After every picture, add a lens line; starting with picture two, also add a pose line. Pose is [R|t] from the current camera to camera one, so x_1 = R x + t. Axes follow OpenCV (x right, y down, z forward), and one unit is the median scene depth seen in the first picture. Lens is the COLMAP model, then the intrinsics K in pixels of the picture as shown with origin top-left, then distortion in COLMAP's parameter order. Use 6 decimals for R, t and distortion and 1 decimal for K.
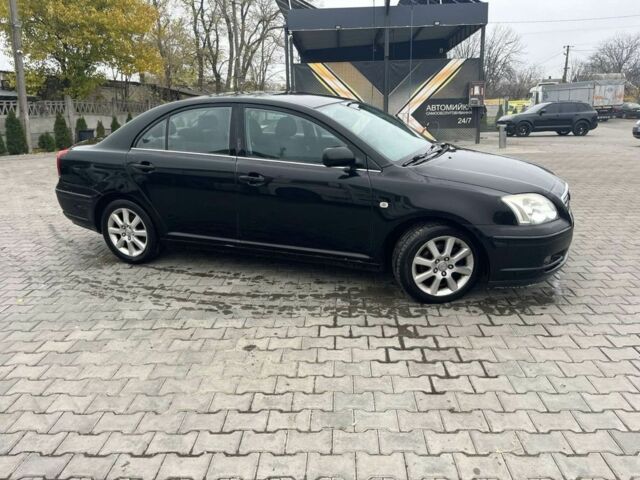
lens RADIAL K [[474.7, 0, 320.0], [0, 474.7, 240.0], [0, 0, 1]] dist [-0.001326, -0.000002]
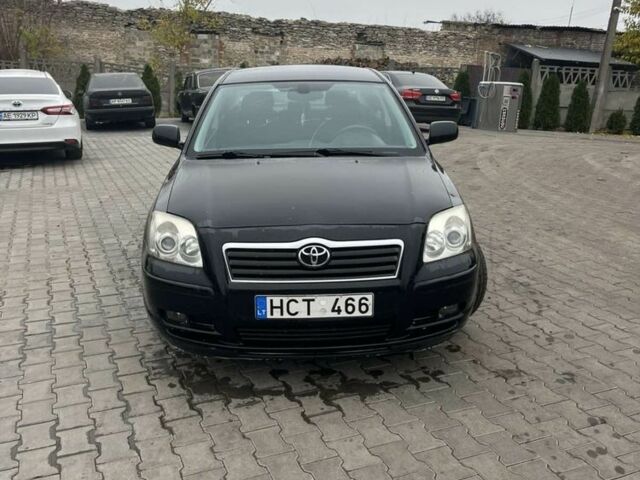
lens RADIAL K [[660.5, 0, 320.0], [0, 660.5, 240.0], [0, 0, 1]] dist [-0.007660, -0.009531]
pose [[0.426430, 0.261904, -0.865774, 0.216258], [-0.290903, 0.946021, 0.142897, -0.040027], [0.856465, 0.190920, 0.479600, 0.114722]]
